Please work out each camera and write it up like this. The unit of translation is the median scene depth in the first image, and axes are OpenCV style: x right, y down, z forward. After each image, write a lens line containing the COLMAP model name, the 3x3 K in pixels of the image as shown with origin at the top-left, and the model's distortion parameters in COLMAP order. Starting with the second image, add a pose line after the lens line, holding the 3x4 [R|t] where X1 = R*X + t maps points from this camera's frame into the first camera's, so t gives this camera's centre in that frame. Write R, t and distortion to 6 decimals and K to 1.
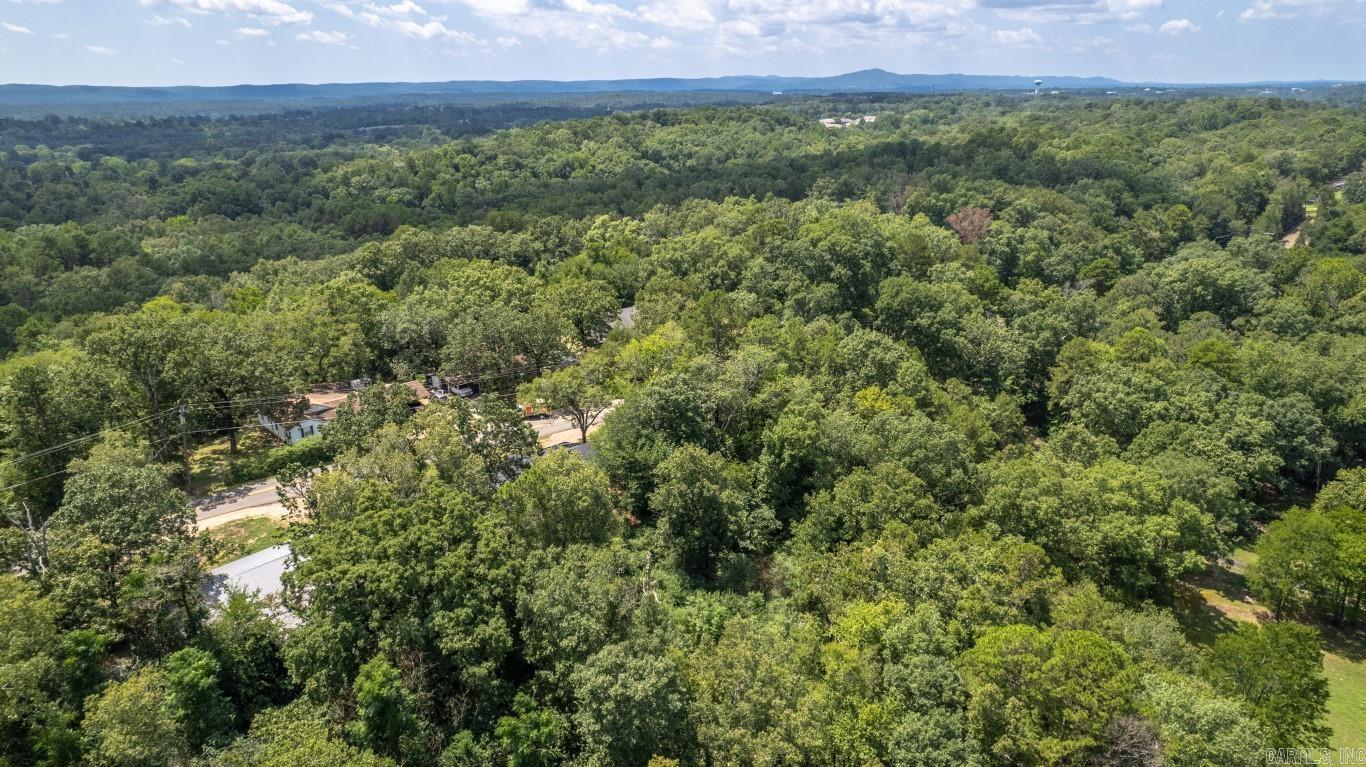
lens RADIAL K [[874.7, 0, 683.0], [0, 874.7, 383.5], [0, 0, 1]] dist [-0.076761, 0.072188]
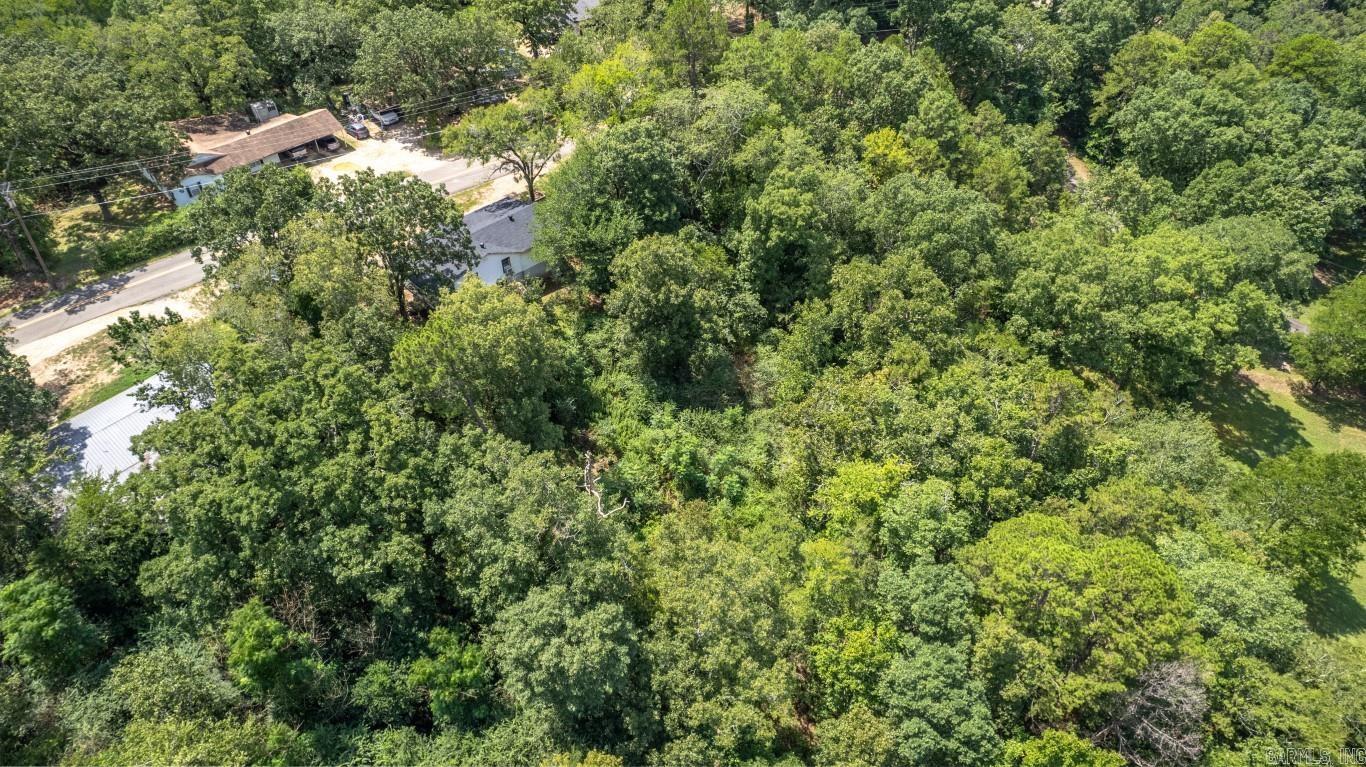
lens RADIAL K [[874.7, 0, 683.0], [0, 874.7, 383.5], [0, 0, 1]] dist [-0.076761, 0.072188]
pose [[0.999908, -0.012610, 0.004978, 0.027528], [0.009617, 0.918596, 0.395080, -0.109223], [-0.009555, -0.394996, 0.918633, 0.204154]]
